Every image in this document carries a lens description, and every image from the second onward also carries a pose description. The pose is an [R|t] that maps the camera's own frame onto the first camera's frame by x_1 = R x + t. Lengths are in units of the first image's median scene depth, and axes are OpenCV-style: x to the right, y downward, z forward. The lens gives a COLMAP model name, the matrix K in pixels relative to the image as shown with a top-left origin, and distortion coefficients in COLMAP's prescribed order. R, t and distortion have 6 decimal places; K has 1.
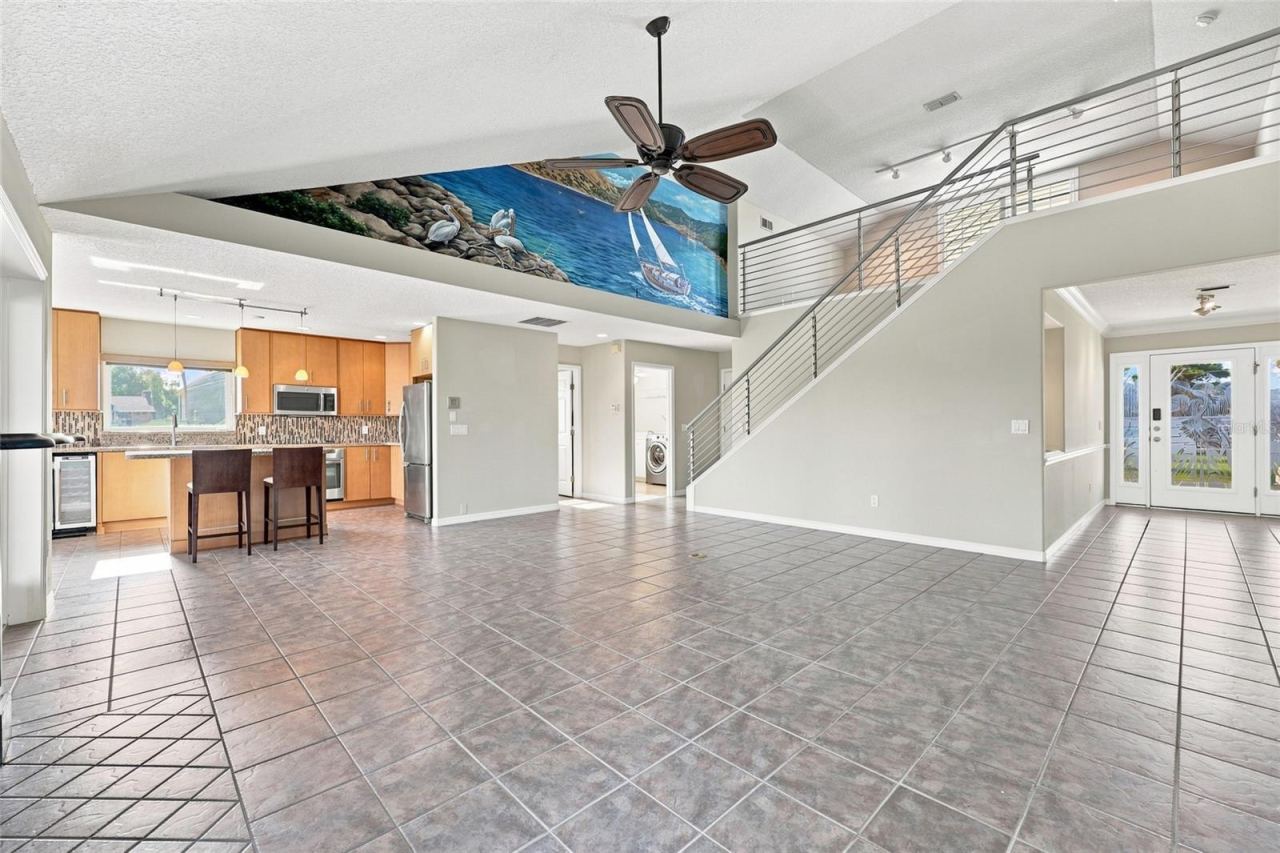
lens RADIAL K [[524.1, 0, 634.4], [0, 524.1, 429.9], [0, 0, 1]] dist [-0.001174, 0.000376]
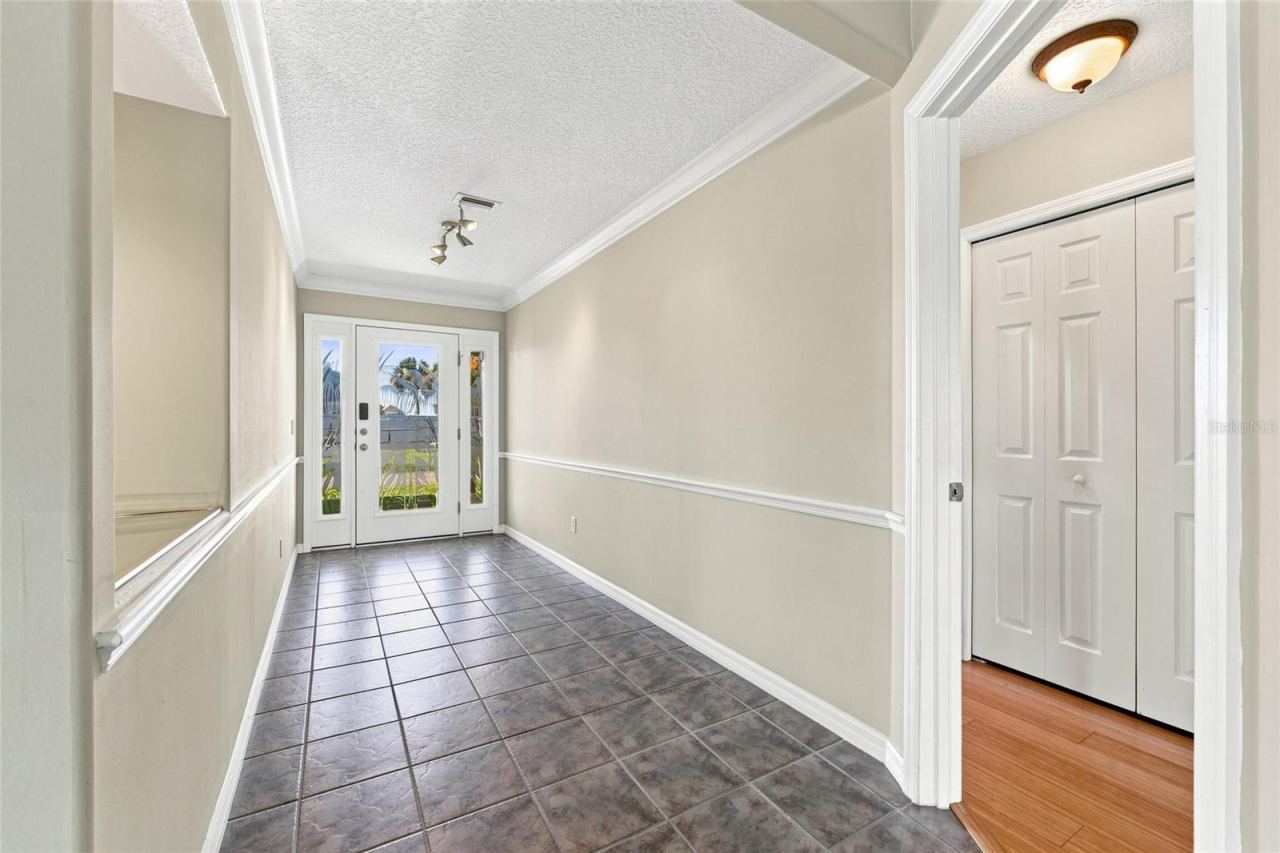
lens RADIAL K [[524.1, 0, 630.9], [0, 524.1, 427.9], [0, 0, 1]] dist [-0.001174, 0.000376]
pose [[0.168186, 0.003389, 0.985749, 0.367872], [0.000922, 0.999993, -0.003595, -0.004958], [-0.985755, 0.001514, 0.168182, 0.527795]]
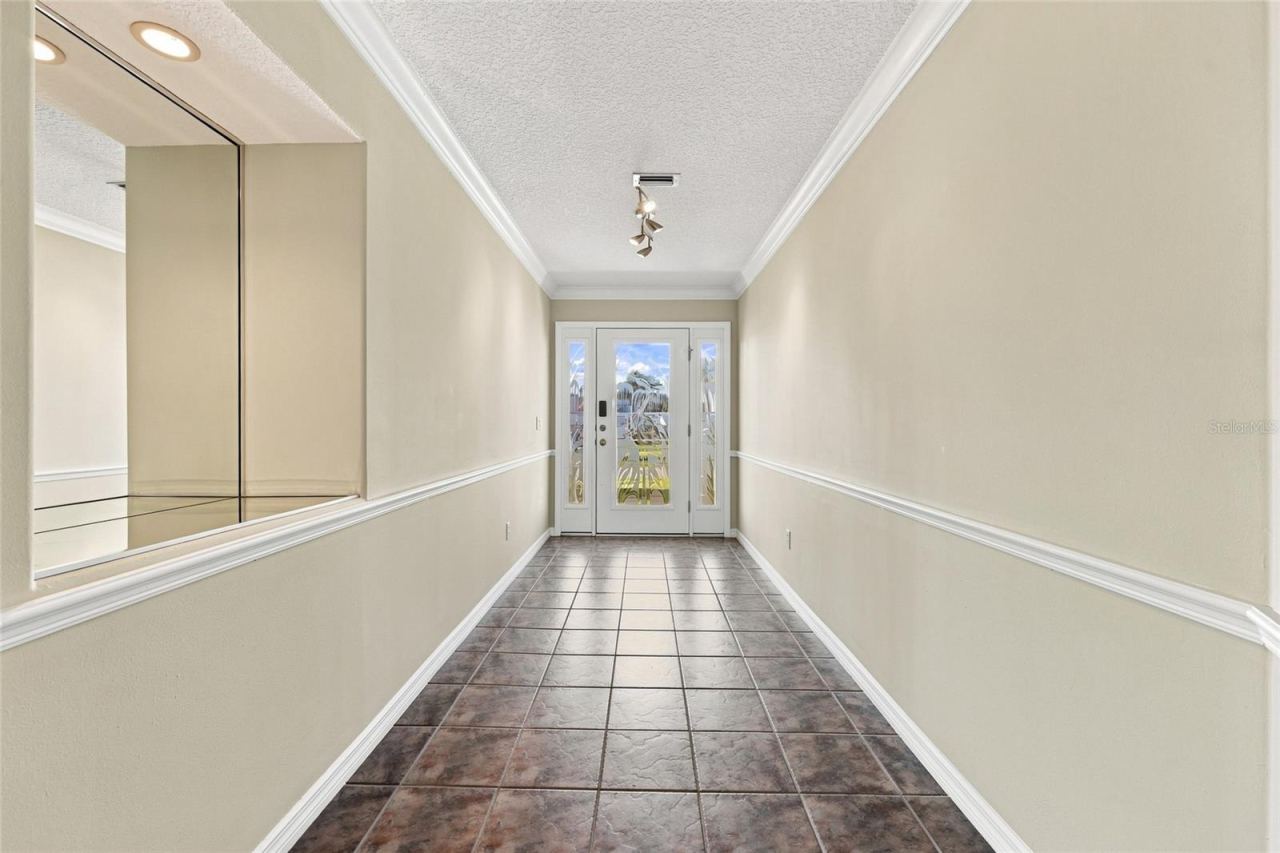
lens RADIAL K [[524.1, 0, 637.2], [0, 524.1, 424.2], [0, 0, 1]] dist [-0.001174, 0.000376]
pose [[0.659965, 0.005813, 0.751274, 0.468798], [-0.003928, 0.999983, -0.004287, -0.004791], [-0.751286, -0.000122, 0.659977, 0.470081]]
